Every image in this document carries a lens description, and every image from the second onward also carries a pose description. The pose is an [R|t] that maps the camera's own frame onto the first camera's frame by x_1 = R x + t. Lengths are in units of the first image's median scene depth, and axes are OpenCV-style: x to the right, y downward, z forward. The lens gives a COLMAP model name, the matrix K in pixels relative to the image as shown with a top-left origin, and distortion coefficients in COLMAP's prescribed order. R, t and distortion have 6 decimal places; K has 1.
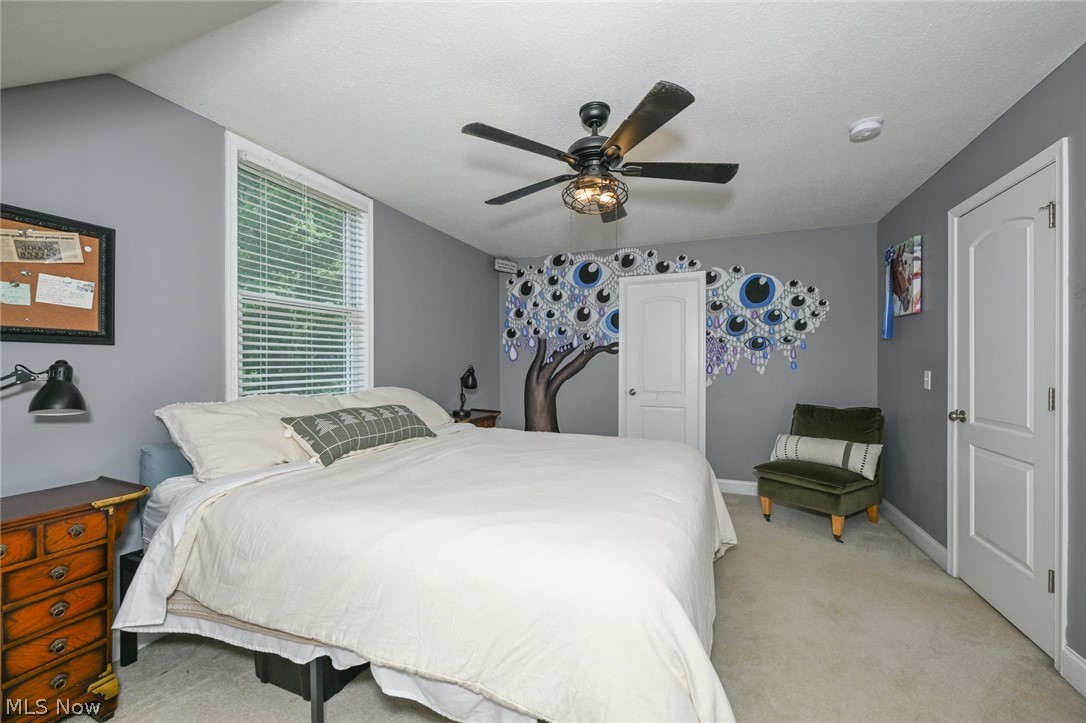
lens RADIAL K [[428.8, 0, 543.0], [0, 428.8, 361.5], [0, 0, 1]] dist [-0.000514, 0.000115]
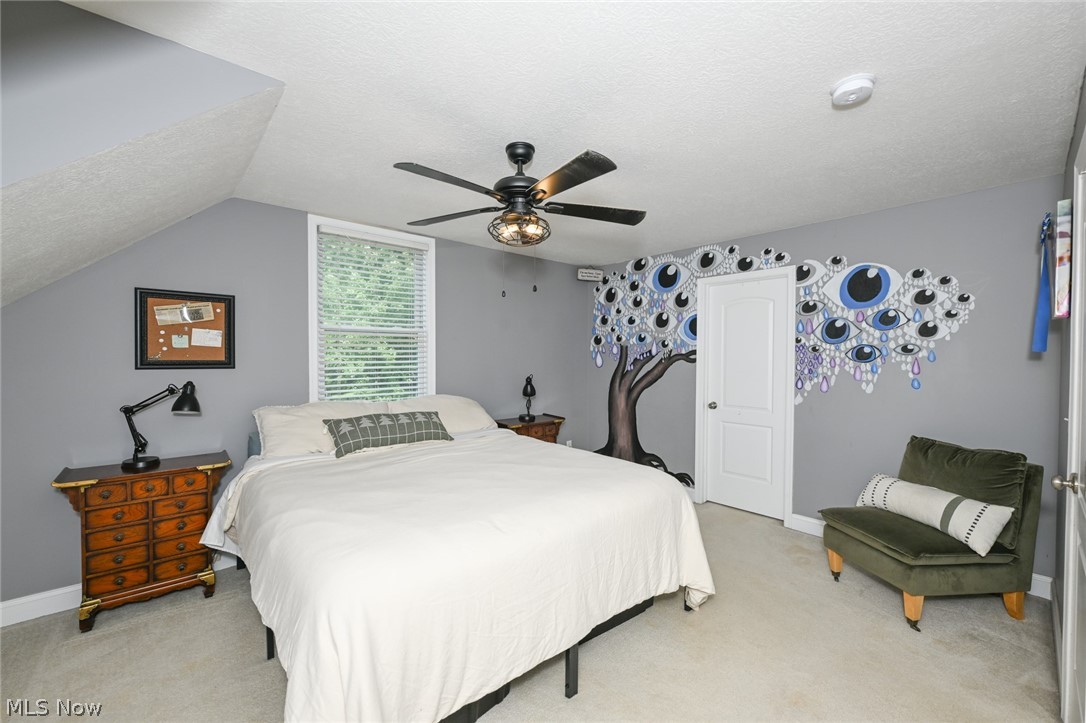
lens RADIAL K [[432.6, 0, 542.0], [0, 432.6, 359.8], [0, 0, 1]] dist [0.000928, 0.000108]
pose [[0.894023, 0.006690, -0.447972, 0.330214], [-0.000497, 0.999903, 0.013939, -0.041545], [0.448022, -0.012239, 0.893939, 0.032338]]
